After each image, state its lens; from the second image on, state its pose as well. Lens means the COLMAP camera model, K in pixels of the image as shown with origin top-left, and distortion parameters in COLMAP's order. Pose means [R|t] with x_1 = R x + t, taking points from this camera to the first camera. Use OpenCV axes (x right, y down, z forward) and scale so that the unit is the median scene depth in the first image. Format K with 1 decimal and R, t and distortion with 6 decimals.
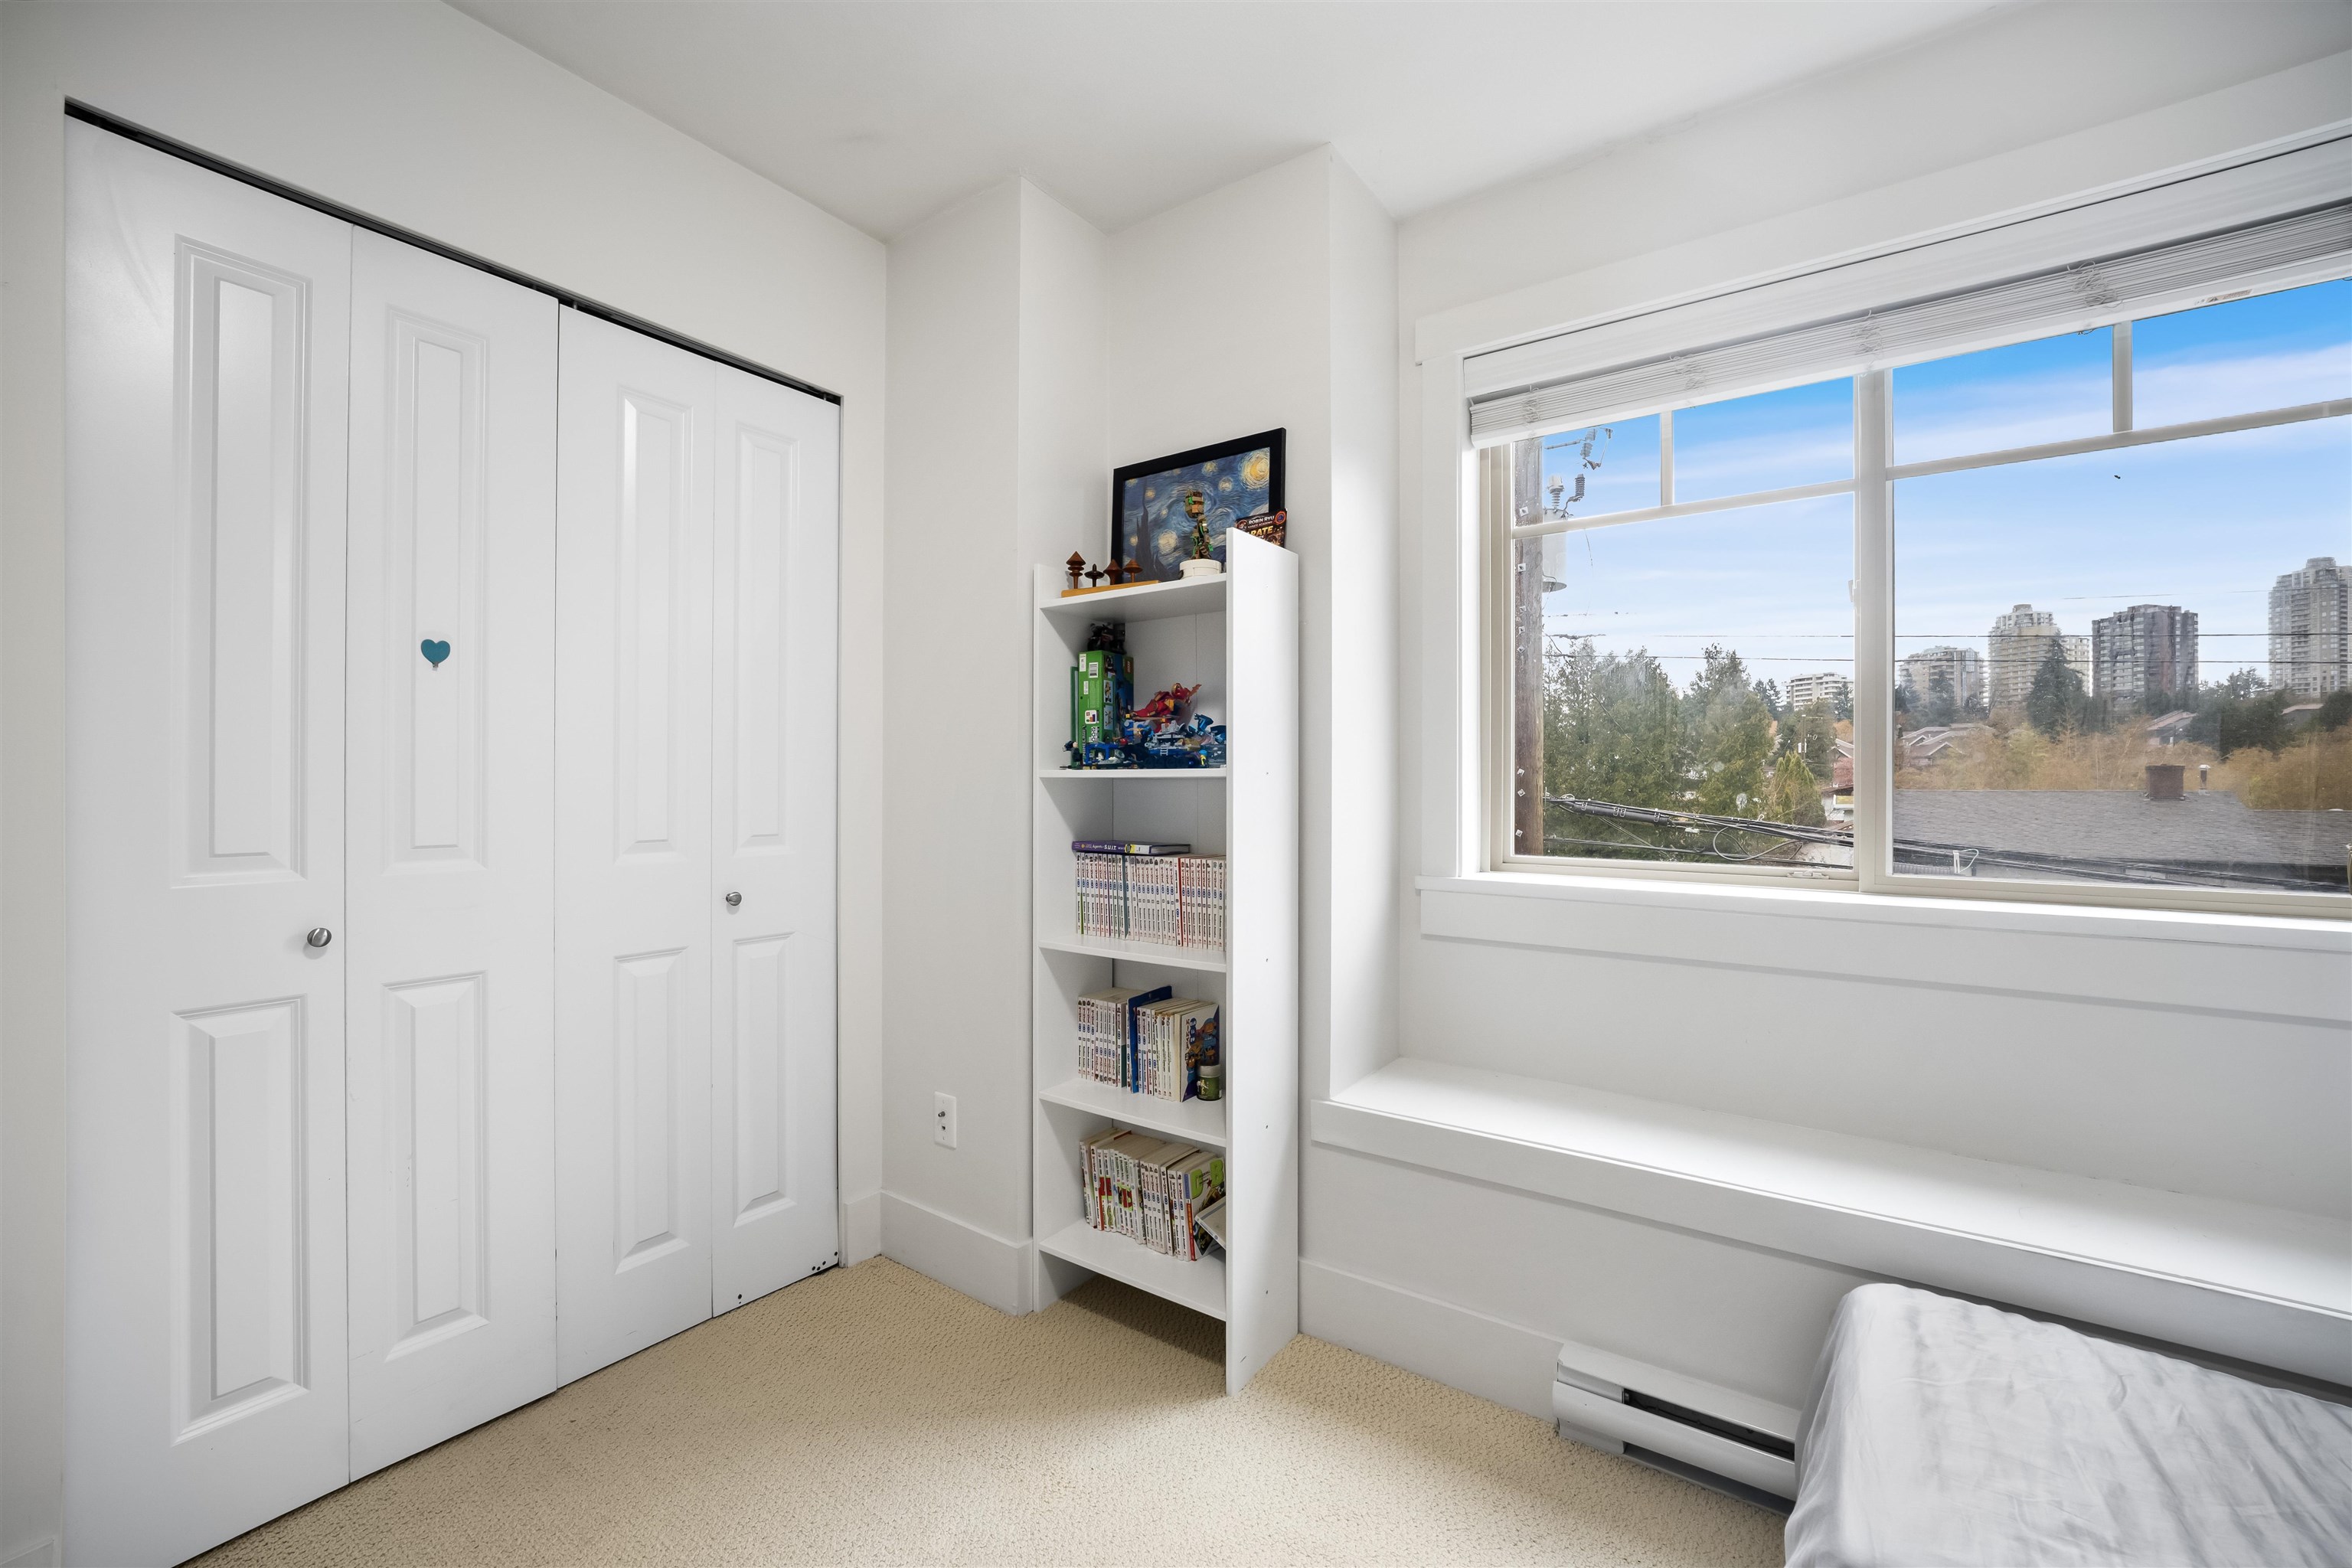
lens RADIAL K [[940.6, 0, 1170.5], [0, 940.6, 781.9], [0, 0, 1]] dist [-0.026442, 0.007097]
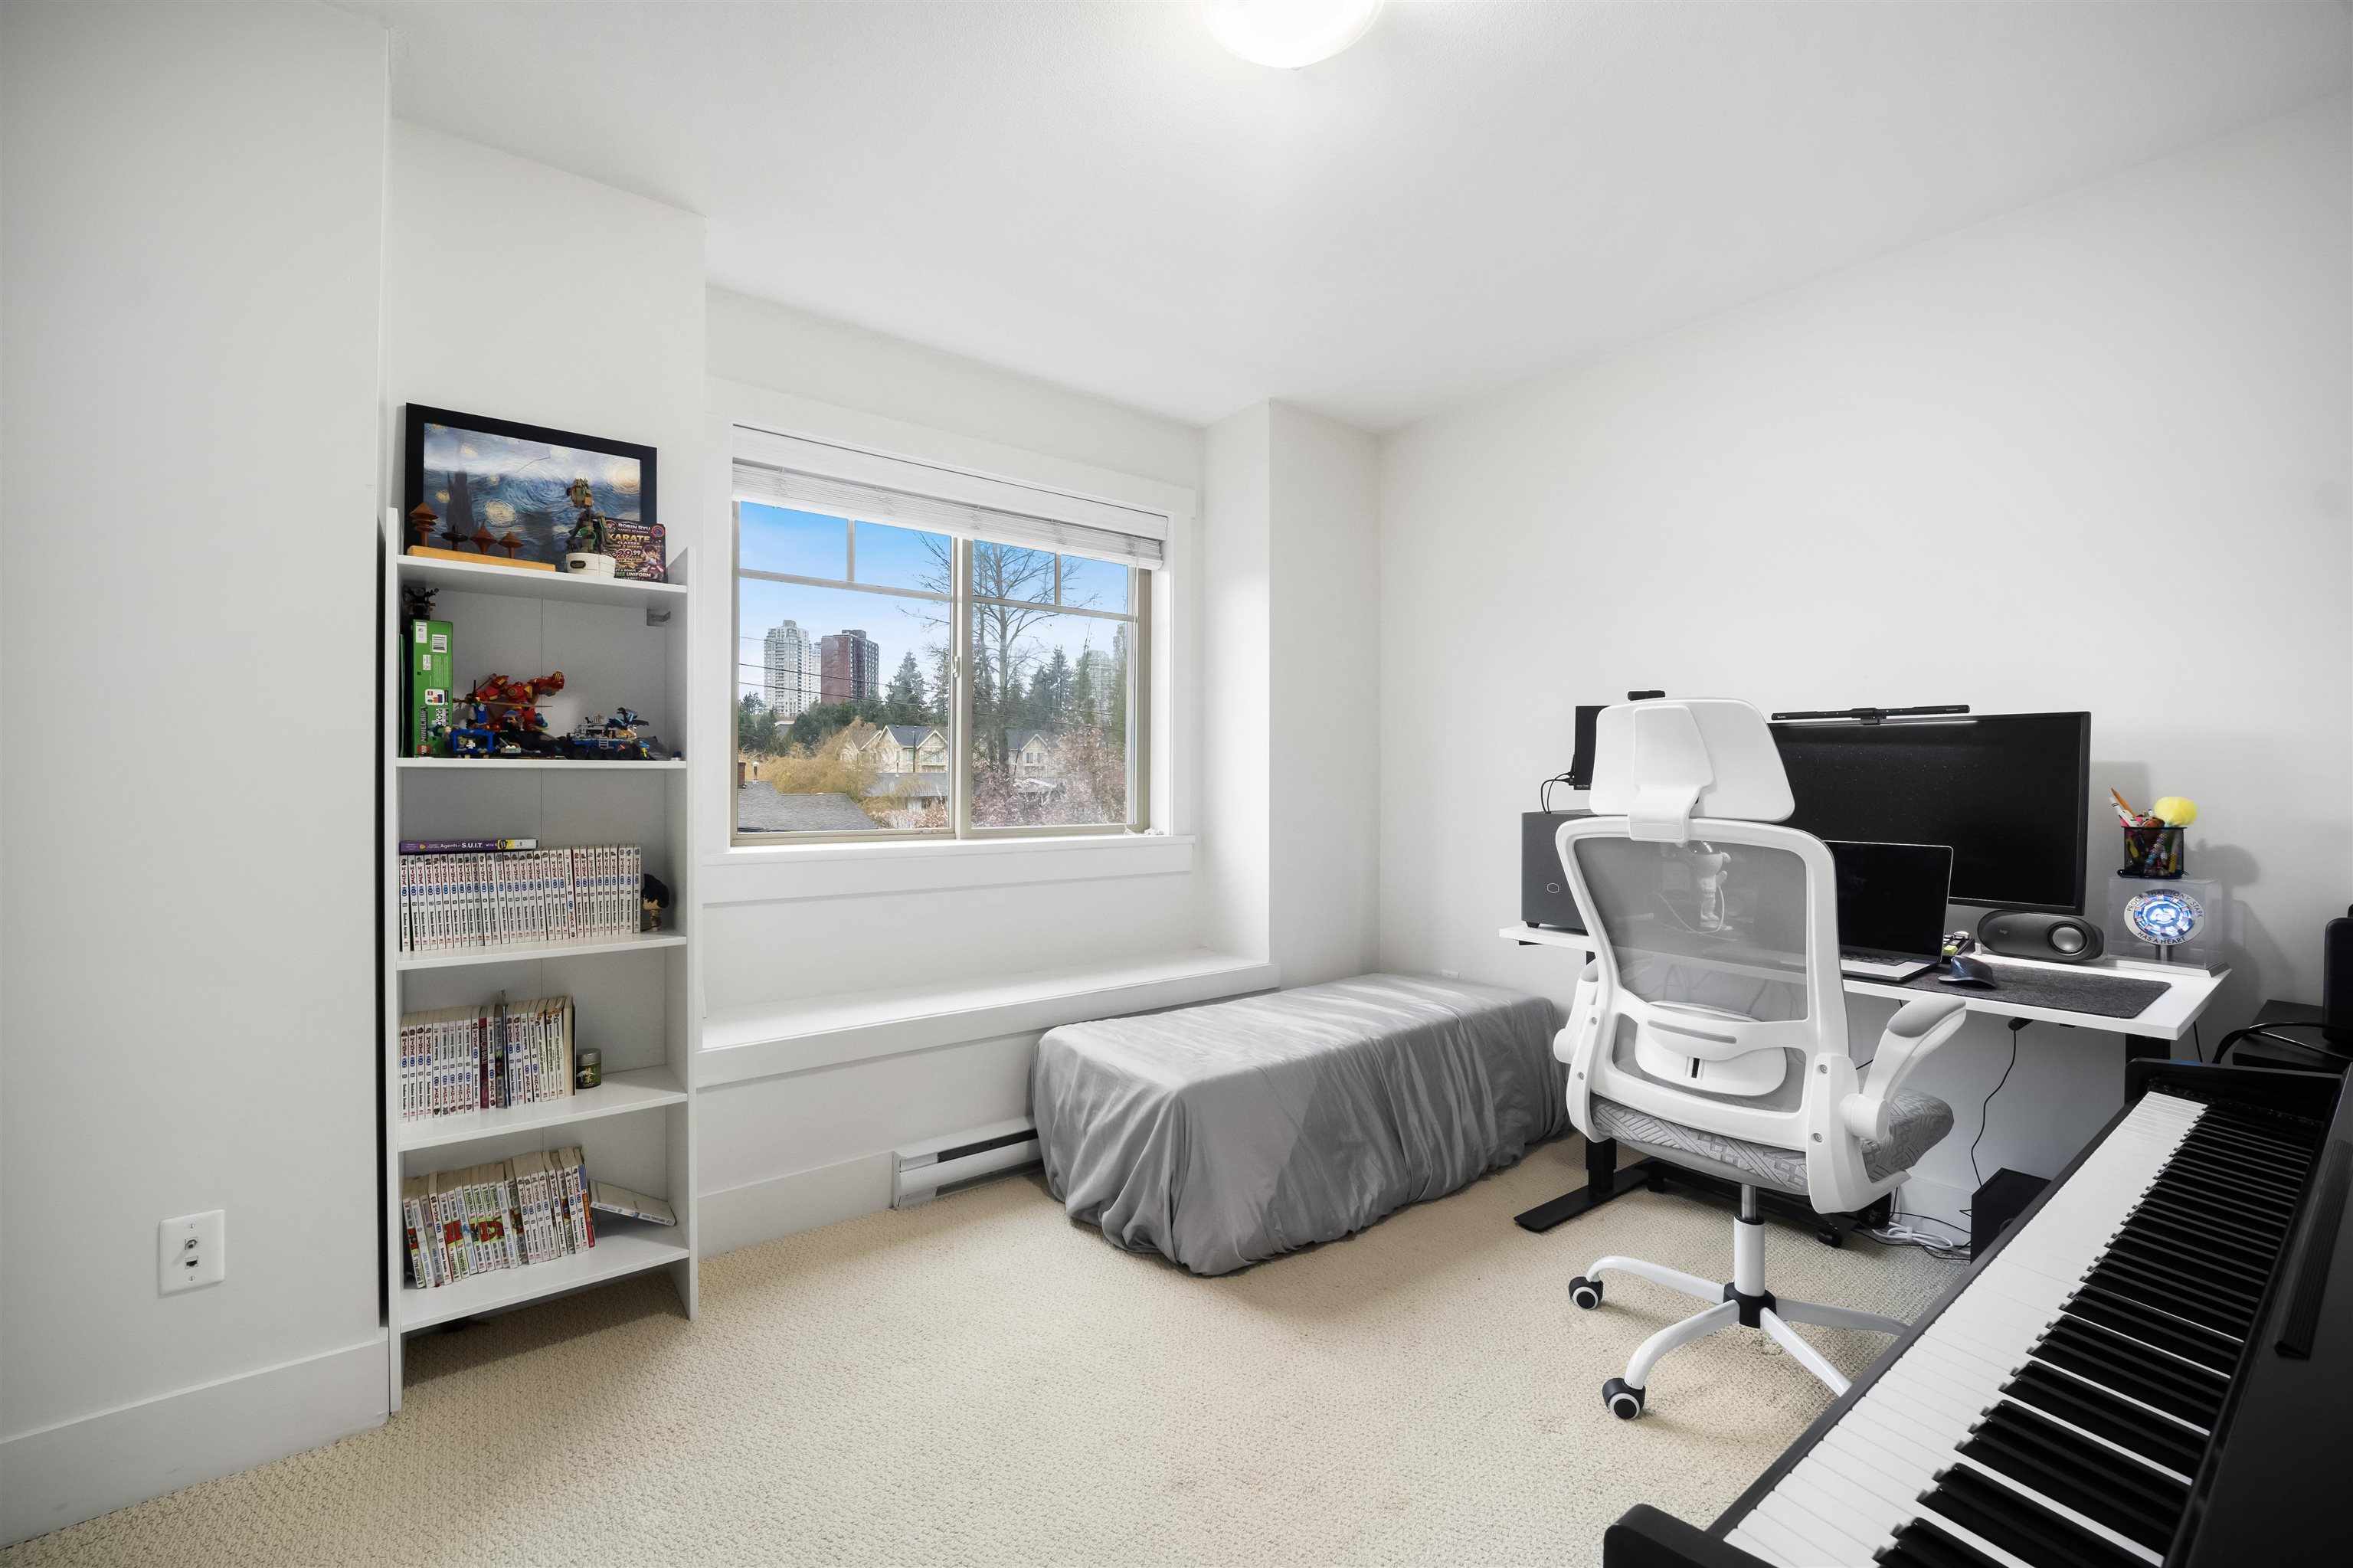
lens RADIAL K [[940.7, 0, 1162.8], [0, 940.7, 777.2], [0, 0, 1]] dist [-0.027824, 0.007720]
pose [[0.314174, 0.002312, 0.949363, -0.704488], [-0.003424, 0.999993, -0.001302, 0.003733], [-0.949359, -0.002841, 0.314180, 0.097696]]
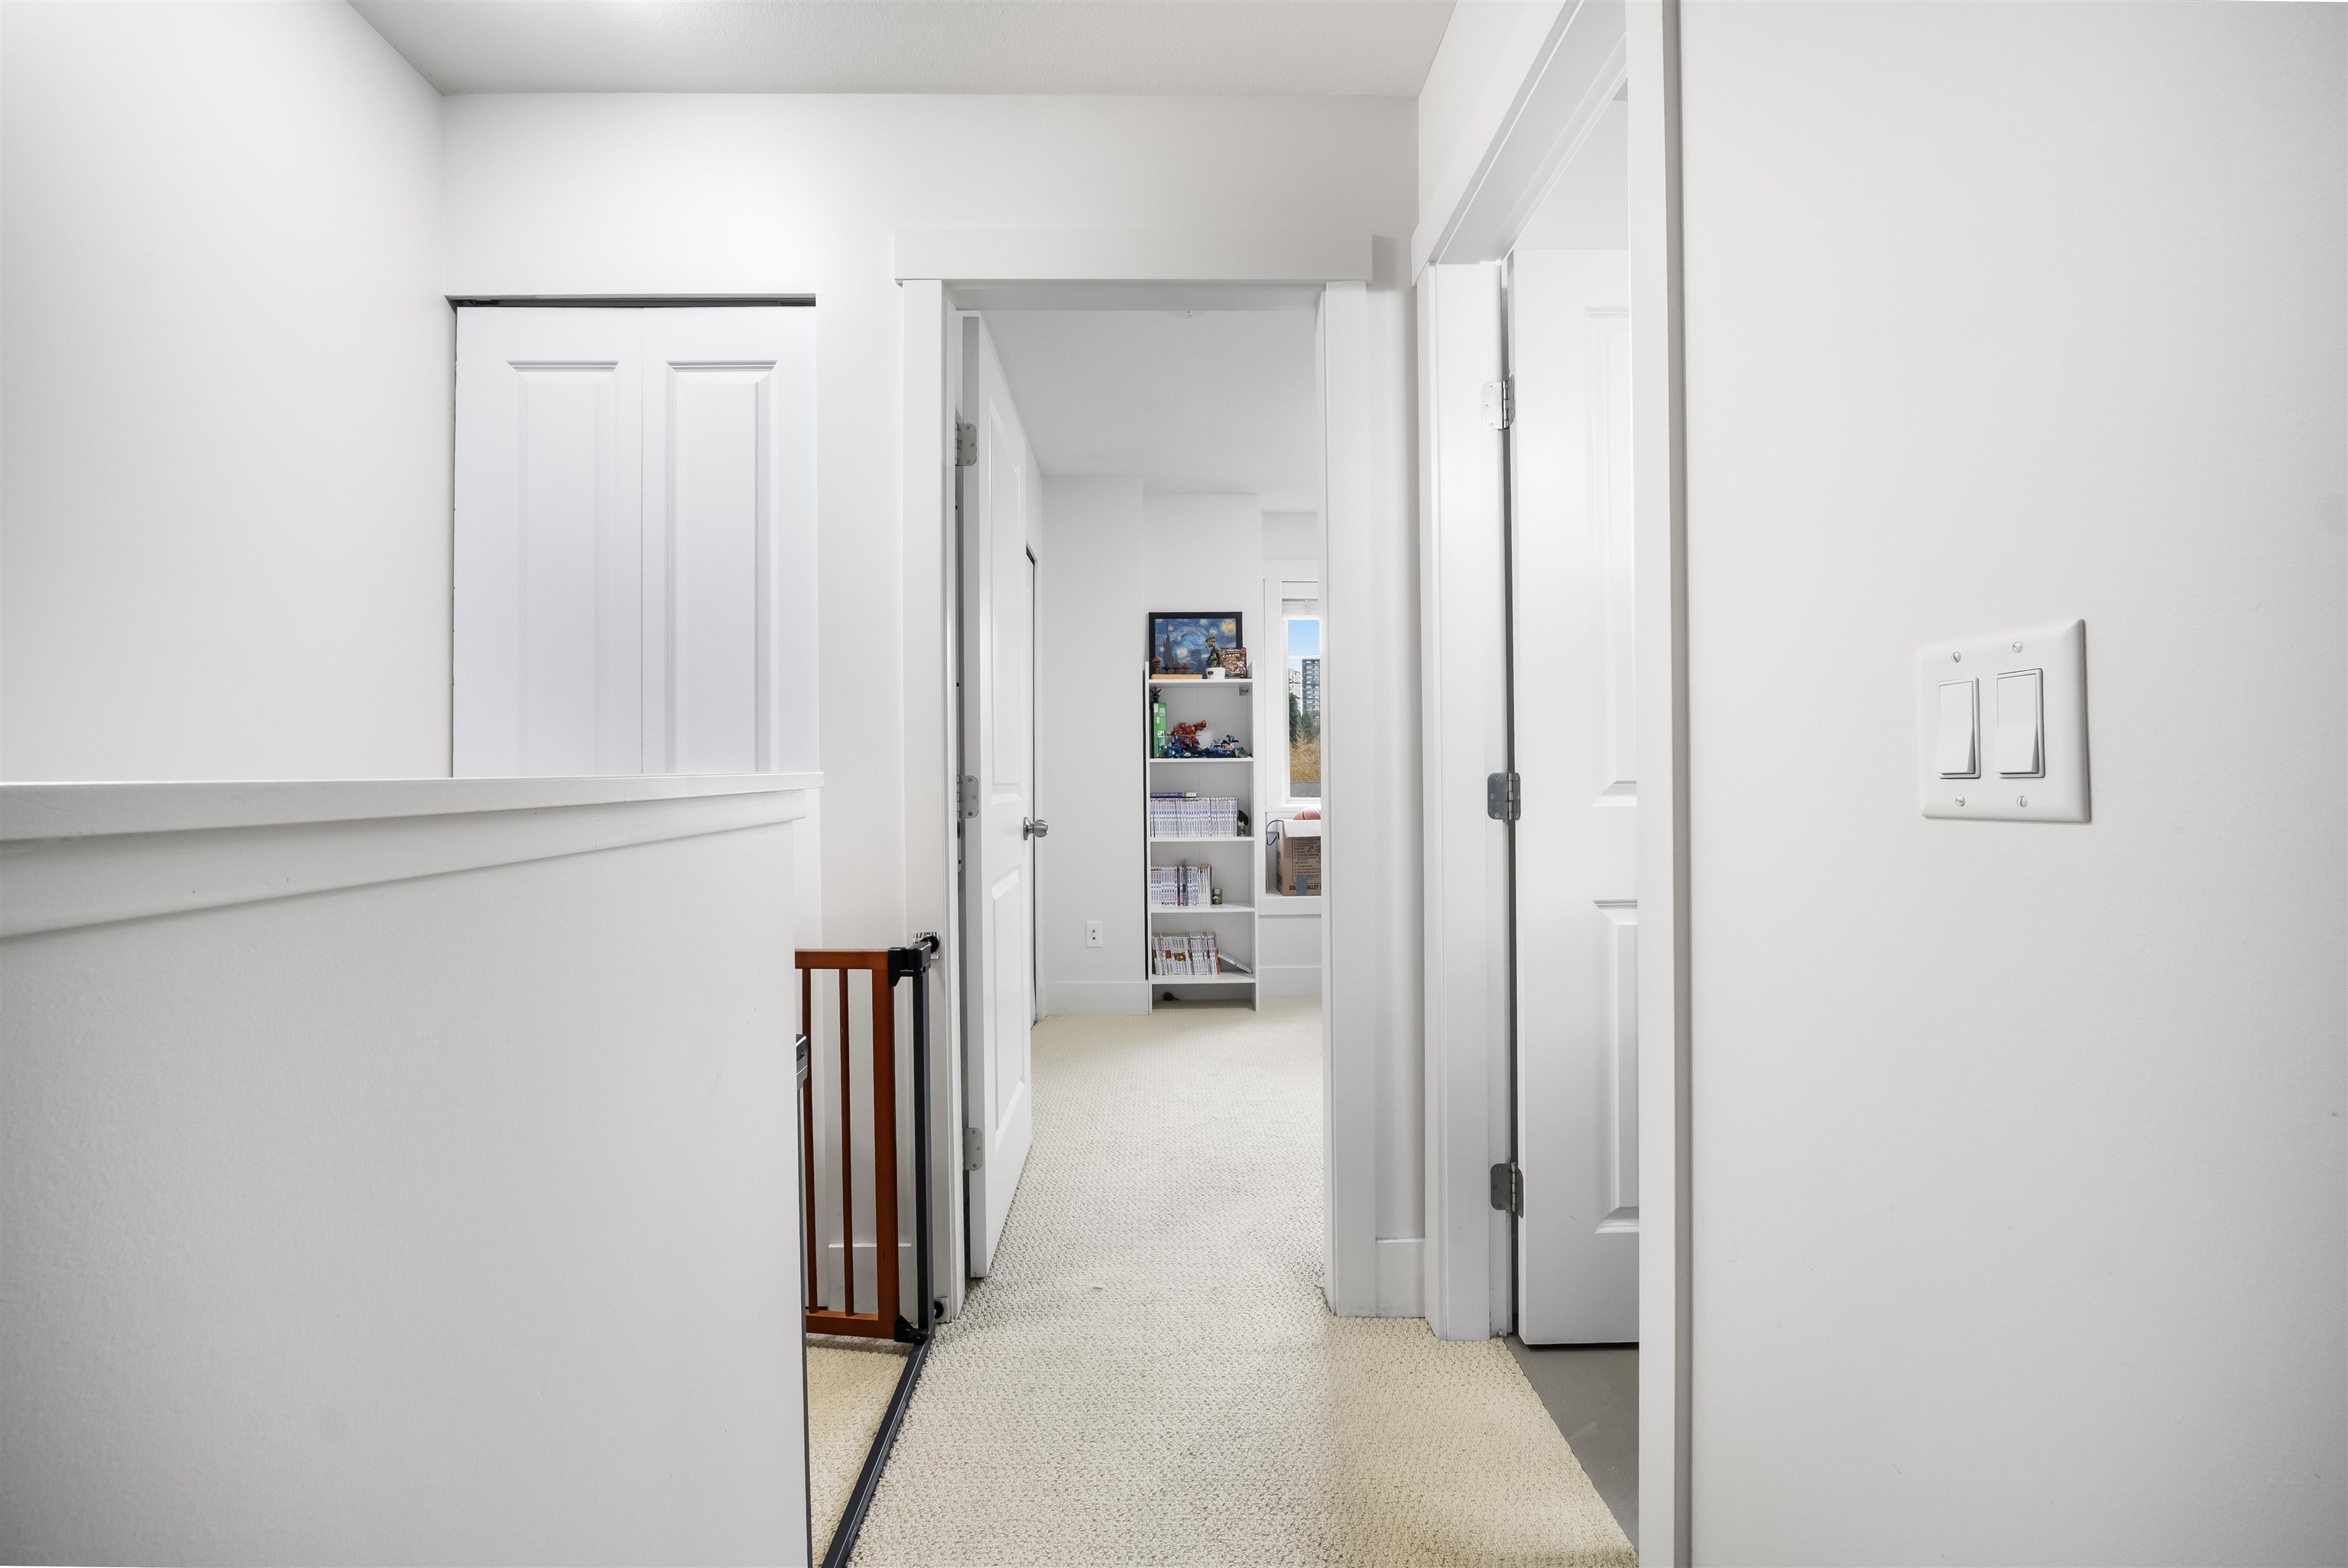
lens RADIAL K [[938.6, 0, 1160.3], [0, 938.6, 777.2], [0, 0, 1]] dist [-0.027824, 0.007720]
pose [[0.814805, -0.002862, 0.579728, -1.355533], [0.006703, 0.999967, -0.004484, 0.039347], [-0.579696, 0.007540, 0.814798, -0.749531]]
